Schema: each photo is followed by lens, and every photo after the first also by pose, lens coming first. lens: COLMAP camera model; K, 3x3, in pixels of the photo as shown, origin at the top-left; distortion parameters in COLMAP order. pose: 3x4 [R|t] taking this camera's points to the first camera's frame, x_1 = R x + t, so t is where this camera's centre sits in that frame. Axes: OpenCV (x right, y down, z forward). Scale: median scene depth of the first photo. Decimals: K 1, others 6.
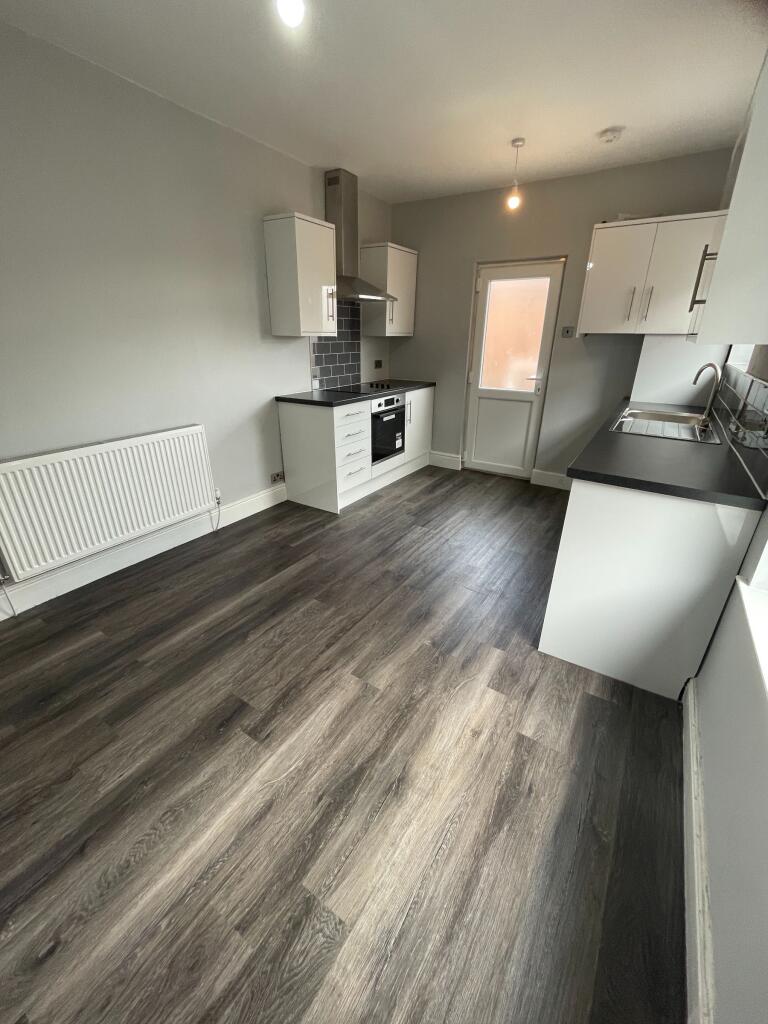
lens RADIAL K [[419.9, 0, 384.7], [0, 419.9, 510.8], [0, 0, 1]] dist [-0.002532, 0.000043]
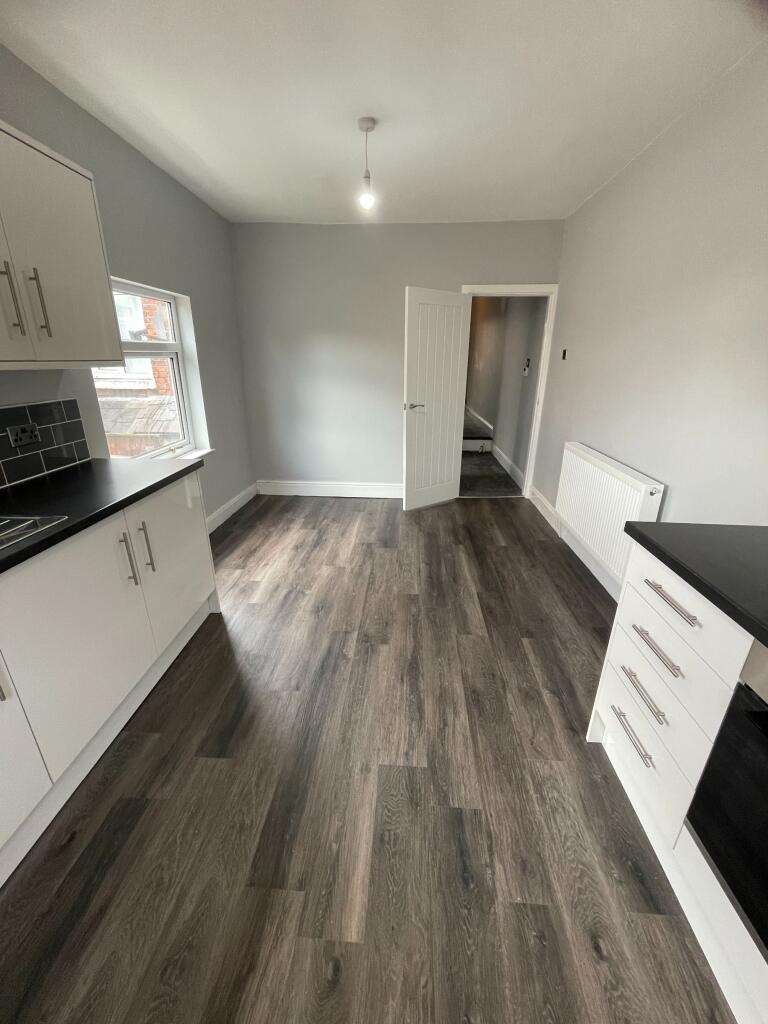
lens RADIAL K [[419.9, 0, 380.6], [0, 419.9, 517.2], [0, 0, 1]] dist [-0.002532, 0.000043]
pose [[-0.875776, 0.161821, -0.454787, 0.405936], [-0.198075, 0.738701, 0.644272, -0.659967], [0.440208, 0.654320, -0.614884, 1.542397]]
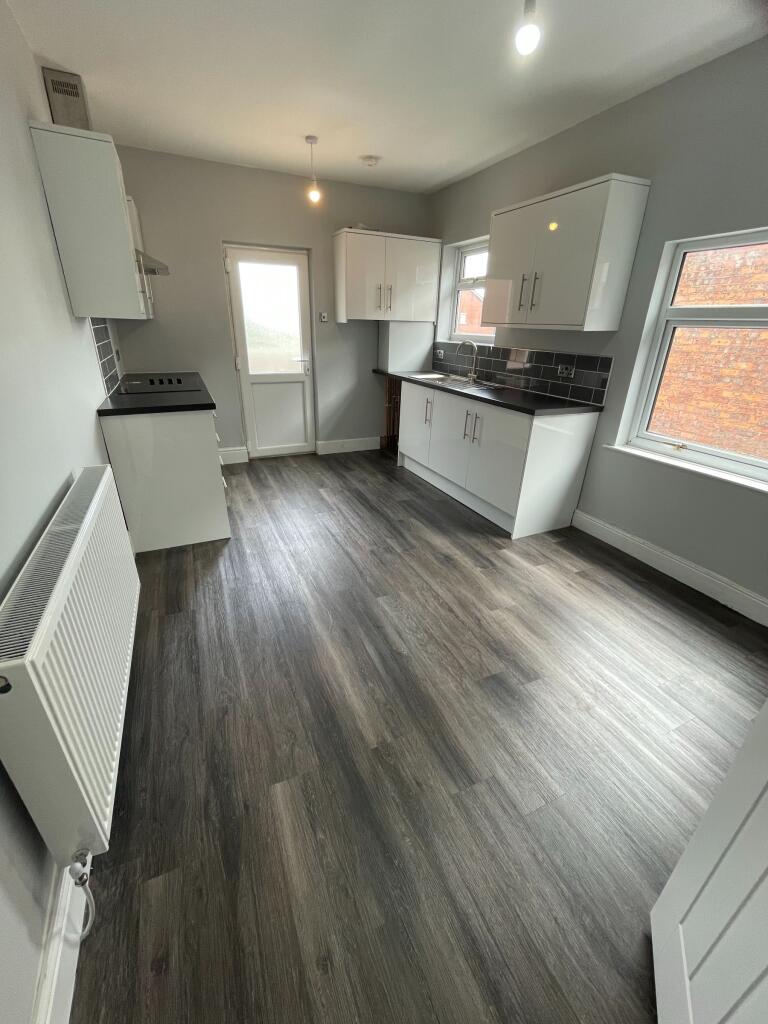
lens RADIAL K [[419.9, 0, 385.1], [0, 419.9, 509.8], [0, 0, 1]] dist [-0.002532, 0.000043]
pose [[0.538193, -0.337470, 0.772310, -0.852328], [0.309049, 0.931530, 0.191679, -0.161918], [-0.784115, 0.135522, 0.605638, 0.378740]]
